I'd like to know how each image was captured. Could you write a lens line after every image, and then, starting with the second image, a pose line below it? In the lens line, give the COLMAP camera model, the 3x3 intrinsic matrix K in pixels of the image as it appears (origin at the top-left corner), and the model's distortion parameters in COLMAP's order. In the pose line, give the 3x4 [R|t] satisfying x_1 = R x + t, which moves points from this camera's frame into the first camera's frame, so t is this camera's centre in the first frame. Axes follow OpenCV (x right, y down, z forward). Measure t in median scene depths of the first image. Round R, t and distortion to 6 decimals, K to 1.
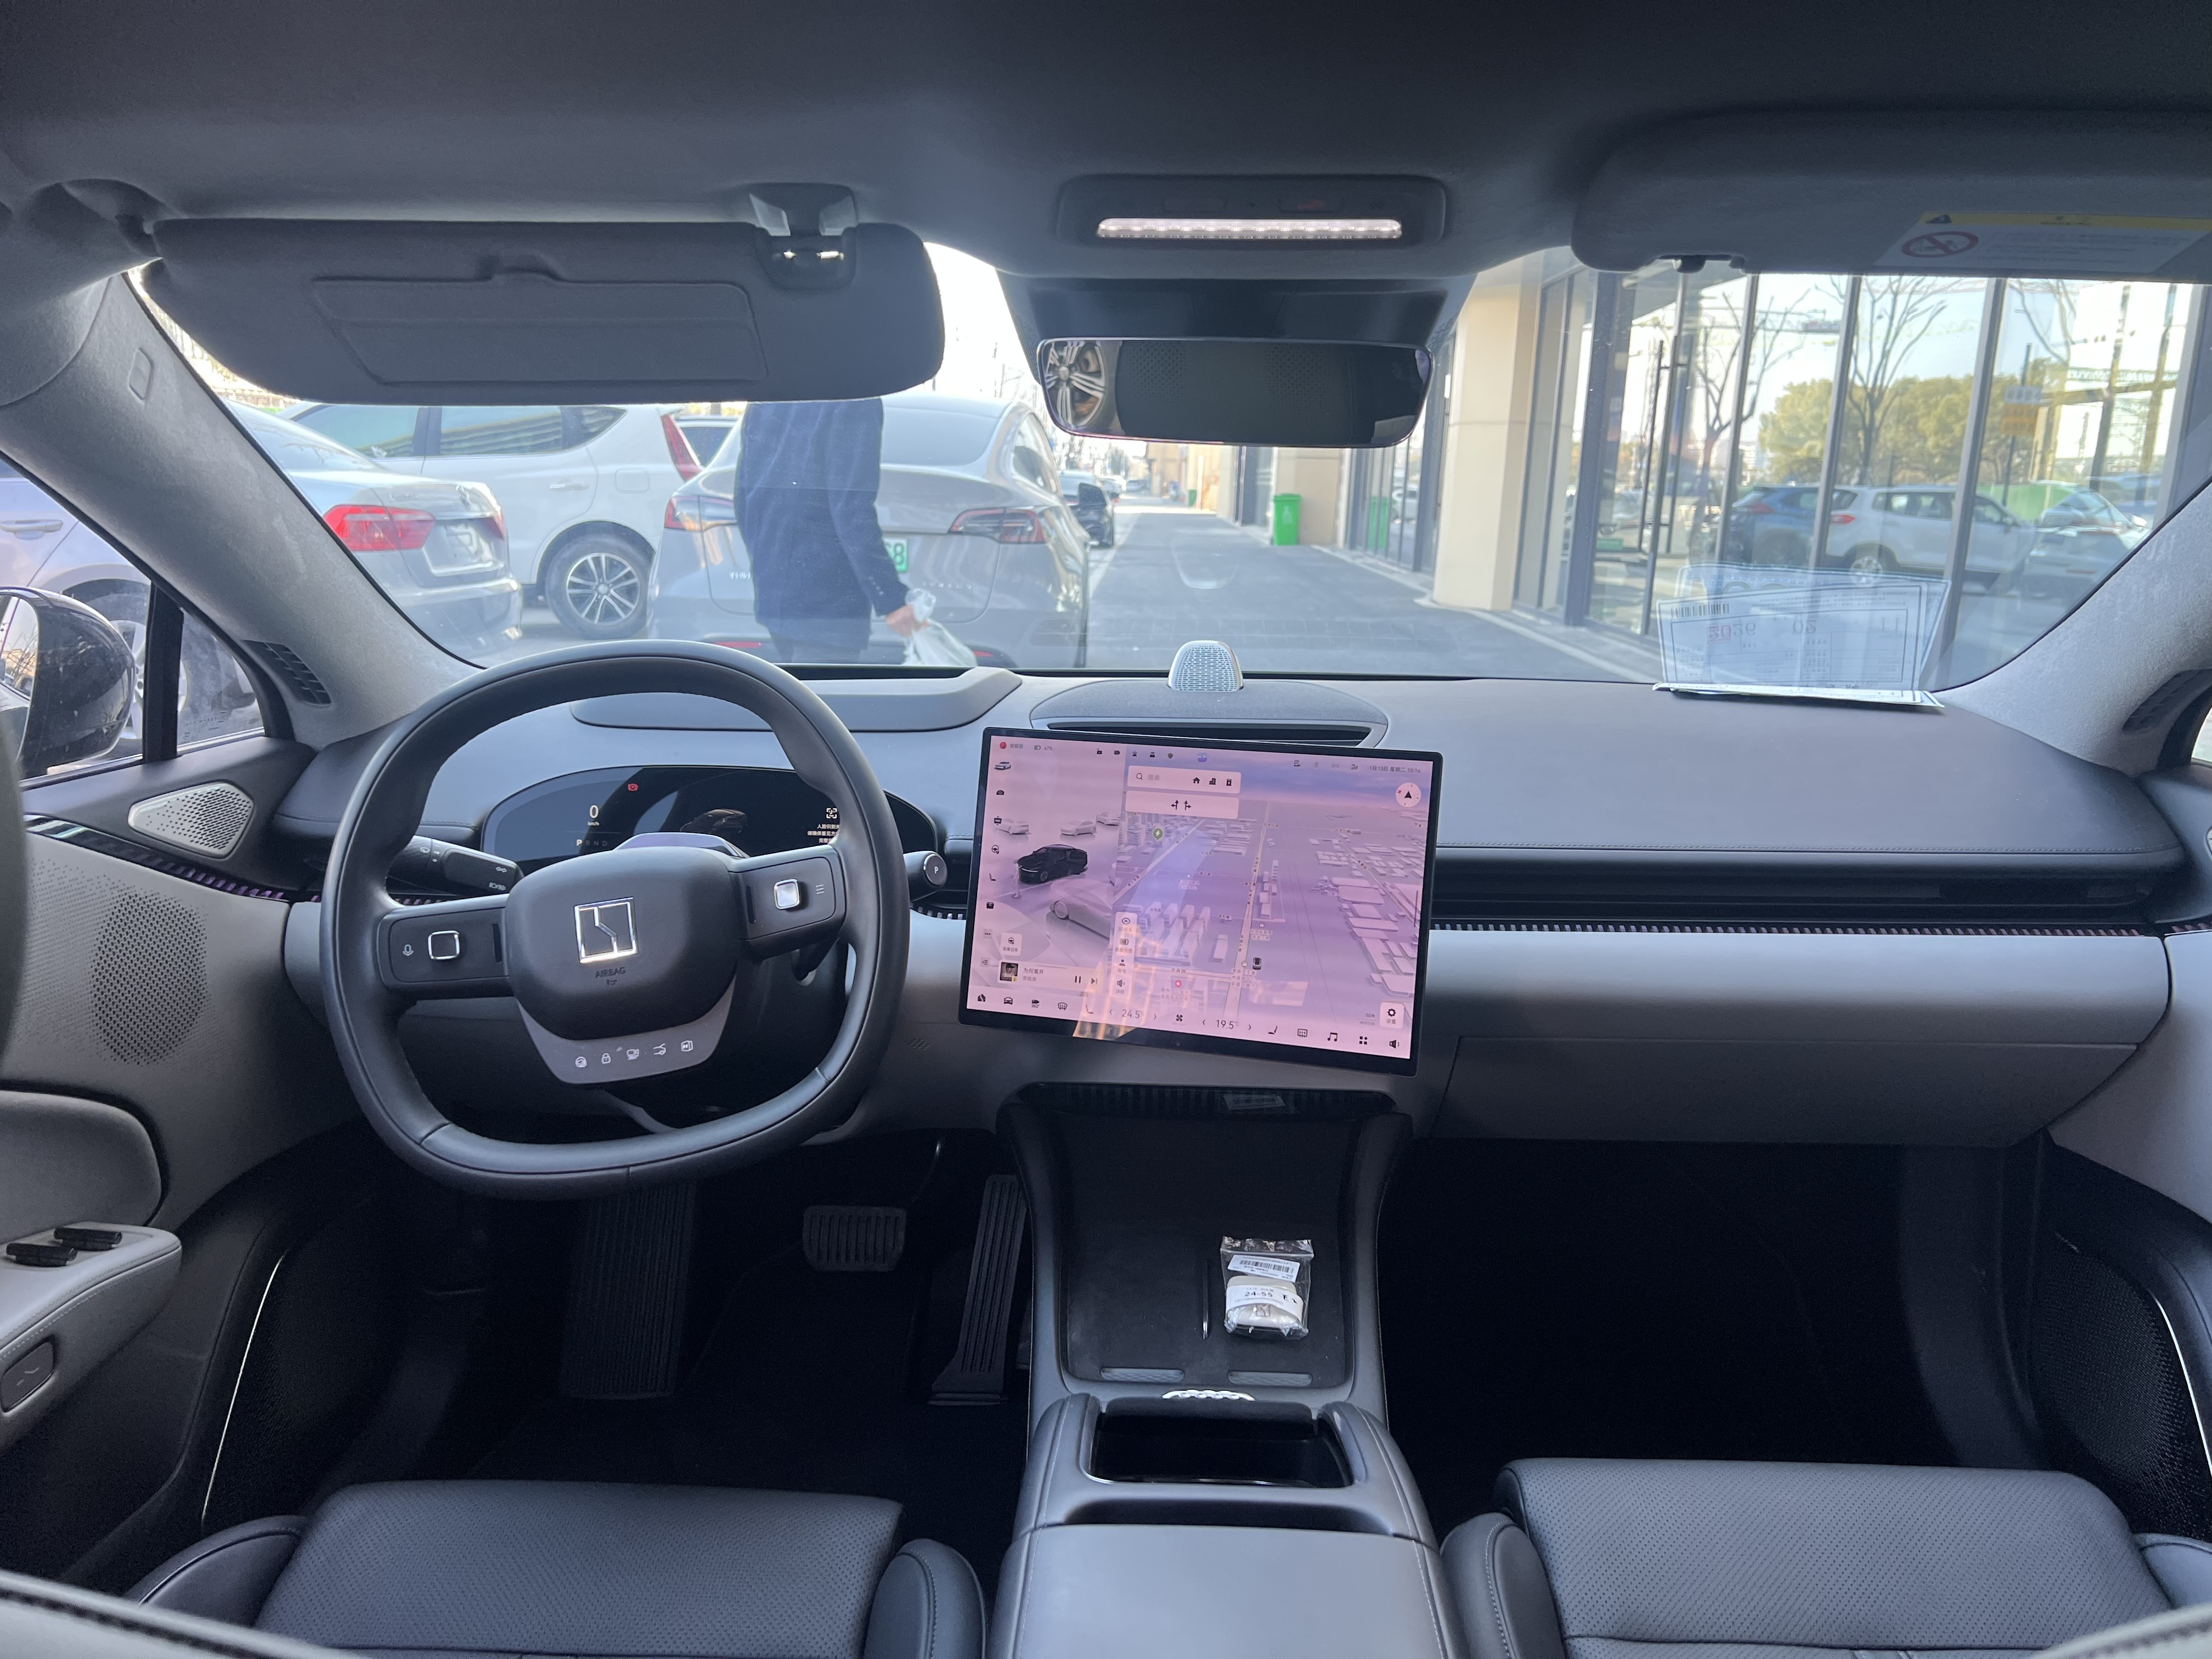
lens RADIAL K [[1659.0, 0, 1105.9], [0, 1659.0, 832.8], [0, 0, 1]] dist [0.028026, -0.011995]
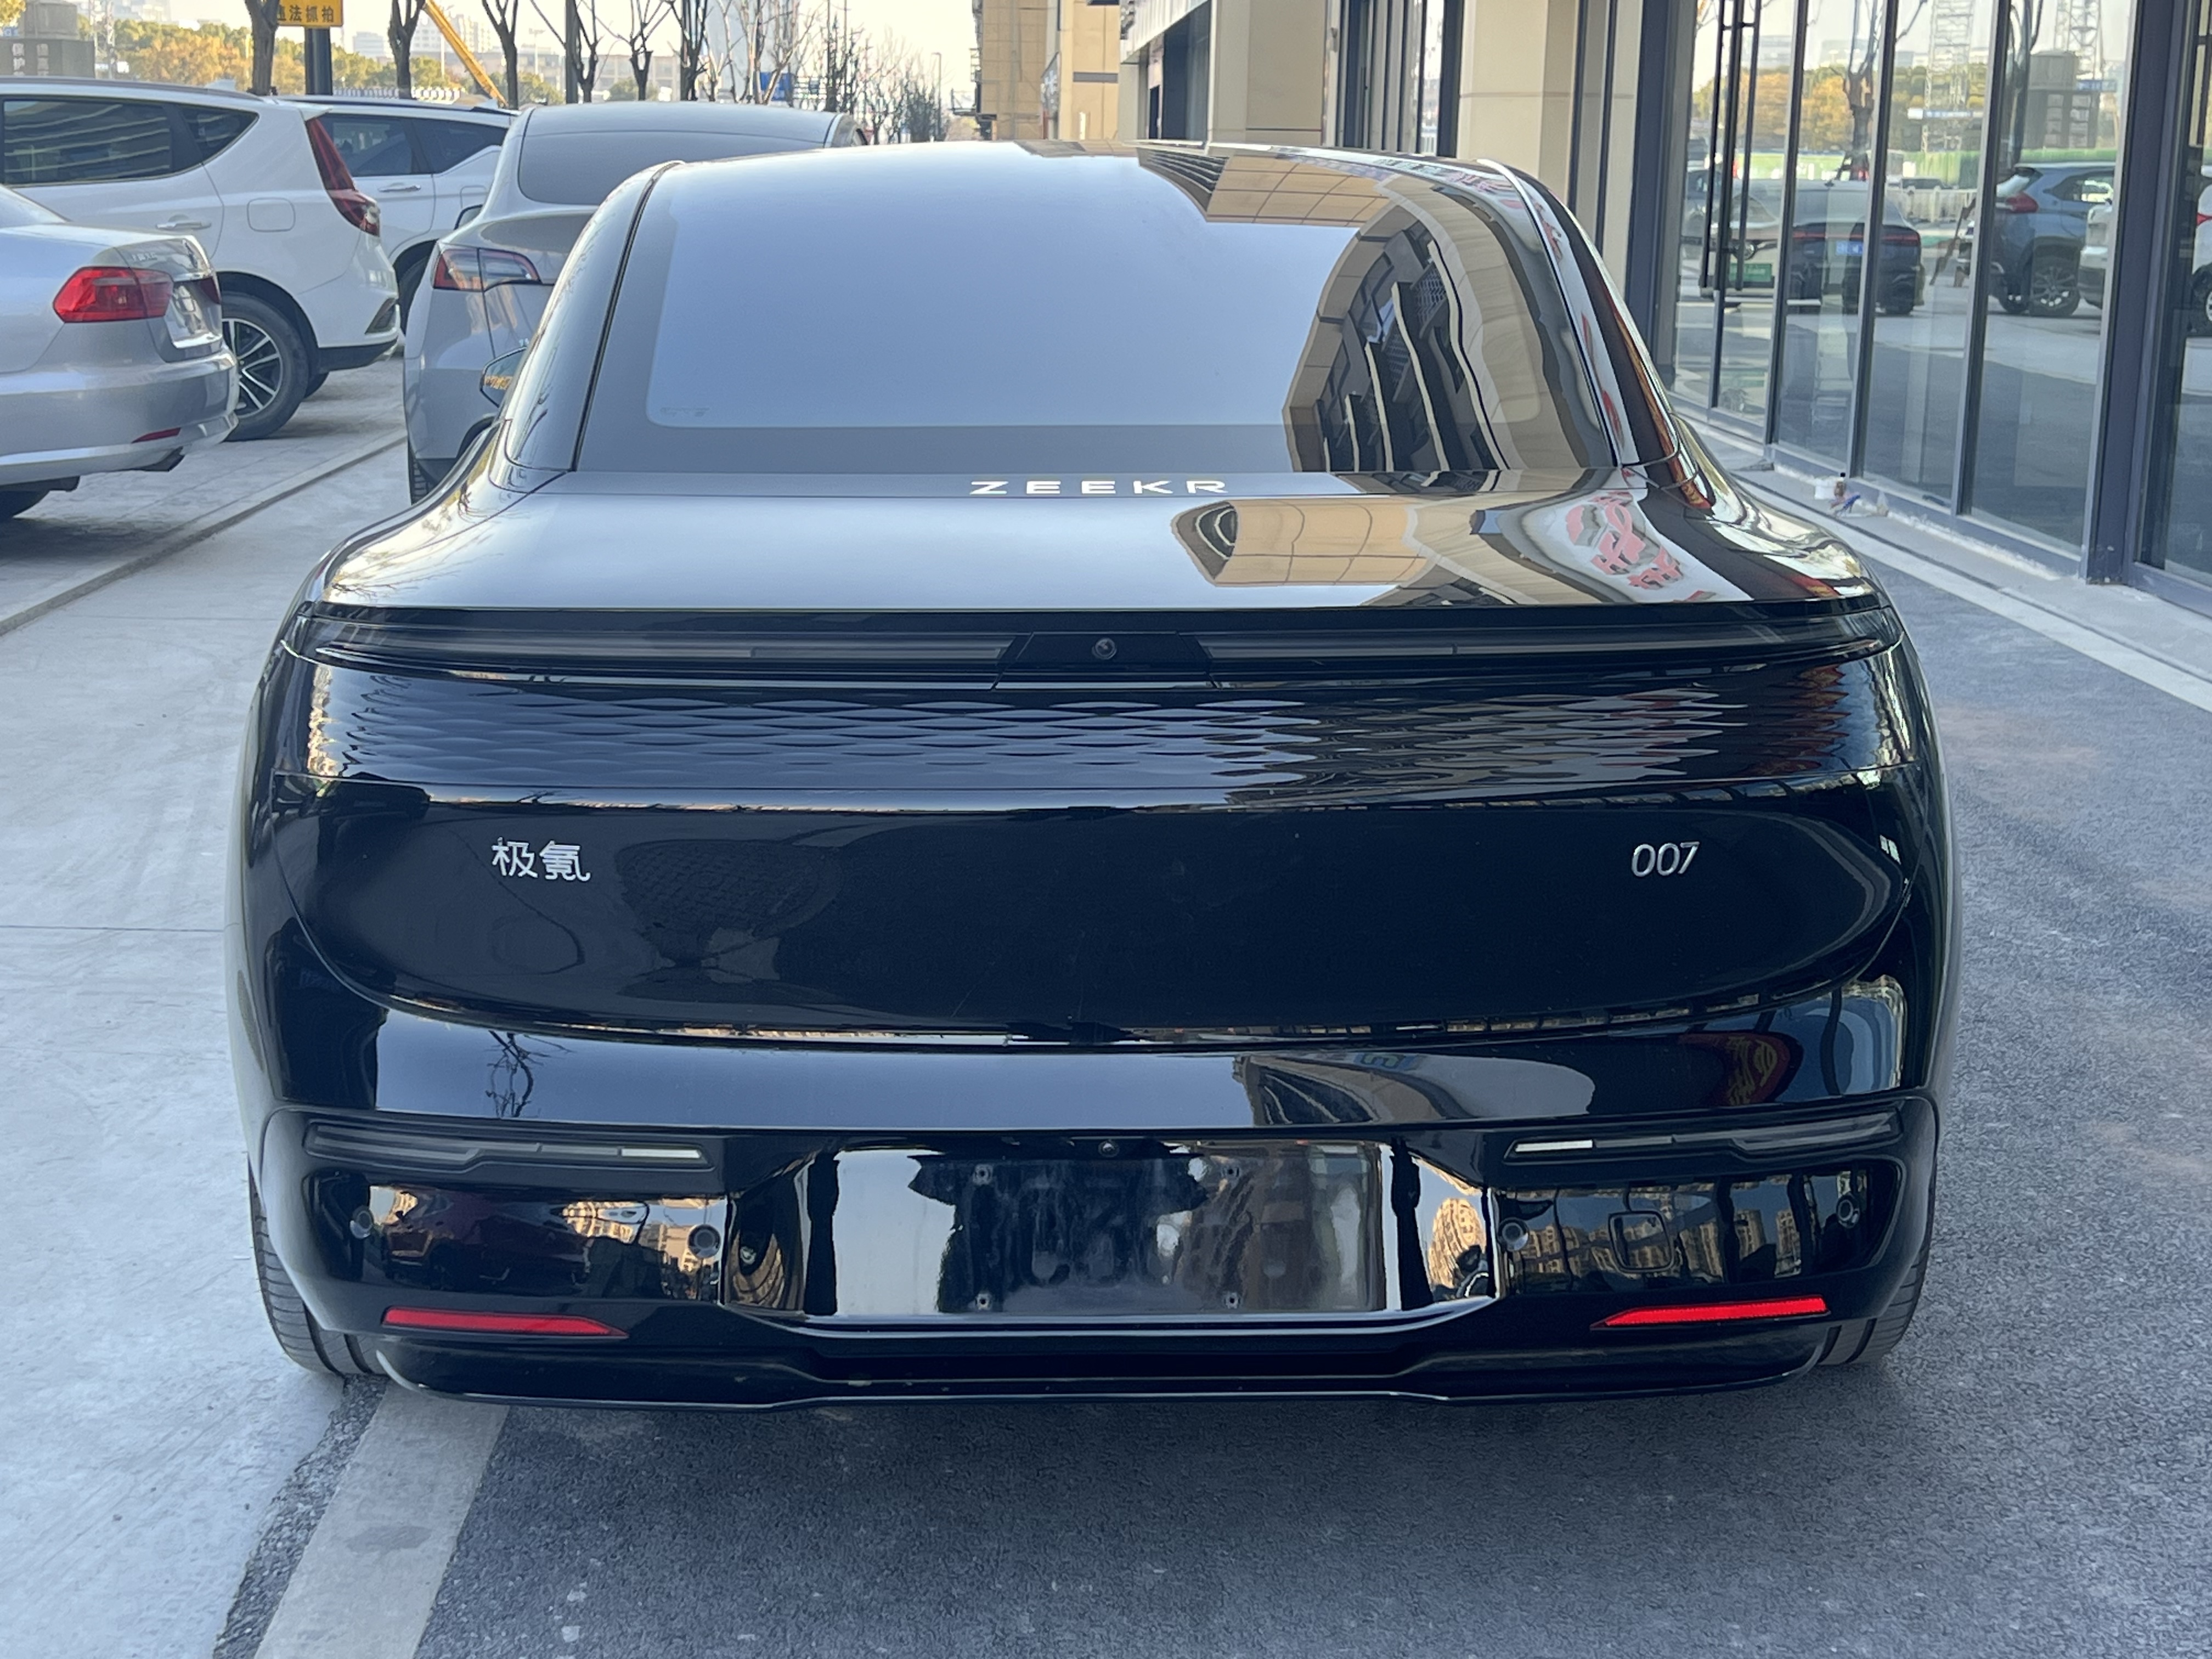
lens RADIAL K [[3296.8, 0, 1099.1], [0, 3296.8, 813.6], [0, 0, 1]] dist [0.059328, 0.000000]
pose [[0.997914, -0.028241, 0.058058, -0.023706], [0.028874, 0.999532, -0.010092, 0.066982], [-0.057746, 0.011747, 0.998262, -0.423874]]
